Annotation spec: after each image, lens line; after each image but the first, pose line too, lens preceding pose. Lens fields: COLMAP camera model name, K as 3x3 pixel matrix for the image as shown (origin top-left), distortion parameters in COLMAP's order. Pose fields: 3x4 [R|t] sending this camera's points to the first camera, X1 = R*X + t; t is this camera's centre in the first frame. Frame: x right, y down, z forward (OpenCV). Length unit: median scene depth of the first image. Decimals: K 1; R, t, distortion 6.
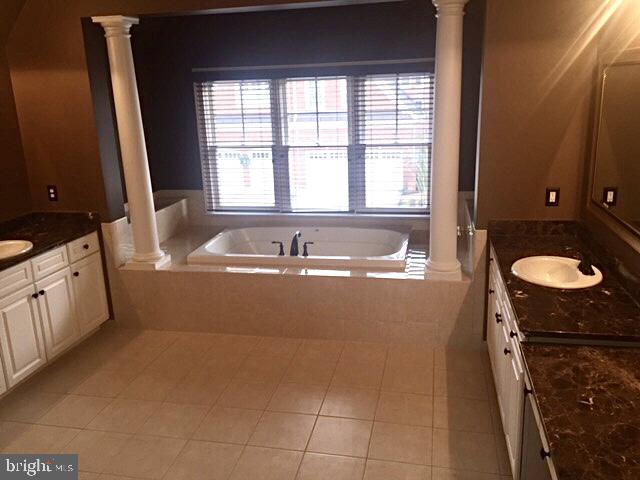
lens RADIAL K [[564.4, 0, 319.5], [0, 564.4, 237.3], [0, 0, 1]] dist [0.058099, -0.054588]
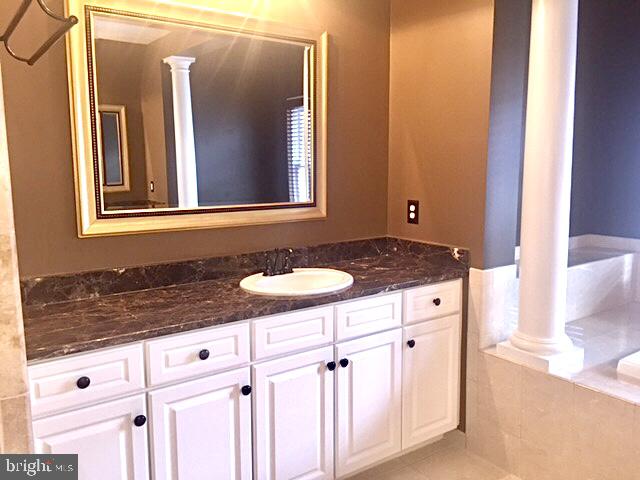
lens RADIAL K [[564.4, 0, 320.9], [0, 564.4, 233.9], [0, 0, 1]] dist [0.058099, -0.054588]
pose [[0.742090, 0.126266, -0.658300, -0.114216], [-0.195874, 0.980080, -0.032820, -0.009820], [0.641043, 0.153299, 0.752040, 0.449098]]
